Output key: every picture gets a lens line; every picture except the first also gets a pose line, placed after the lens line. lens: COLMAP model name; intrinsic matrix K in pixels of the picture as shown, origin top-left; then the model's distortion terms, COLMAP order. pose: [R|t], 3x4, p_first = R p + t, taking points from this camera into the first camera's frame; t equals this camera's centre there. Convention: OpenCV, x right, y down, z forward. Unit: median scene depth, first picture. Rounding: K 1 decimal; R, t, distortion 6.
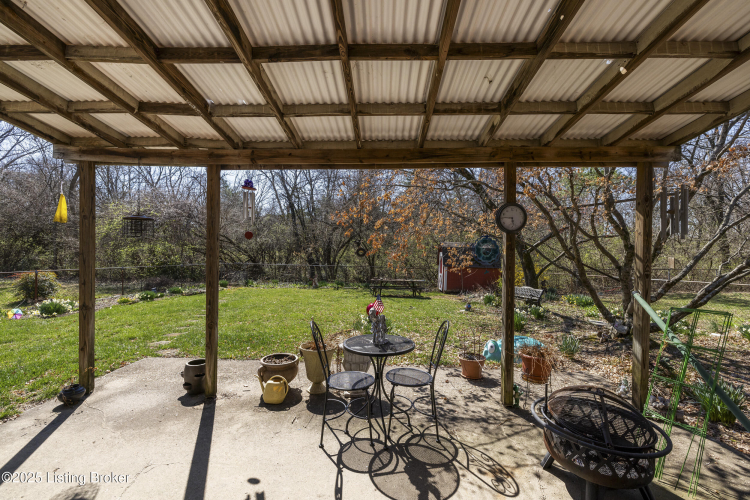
lens RADIAL K [[318.0, 0, 374.2], [0, 318.0, 252.9], [0, 0, 1]] dist [-0.000473, 0.000751]
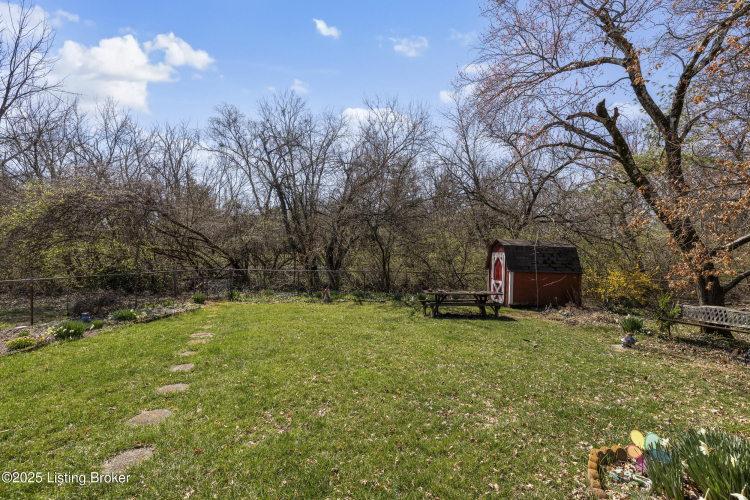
lens RADIAL K [[318.0, 0, 375.8], [0, 318.0, 252.3], [0, 0, 1]] dist [-0.000473, 0.000751]
pose [[0.995843, -0.002960, 0.091039, -0.136612], [0.003614, 0.999969, -0.007018, 0.000283], [-0.091015, 0.007318, 0.995823, 0.239836]]
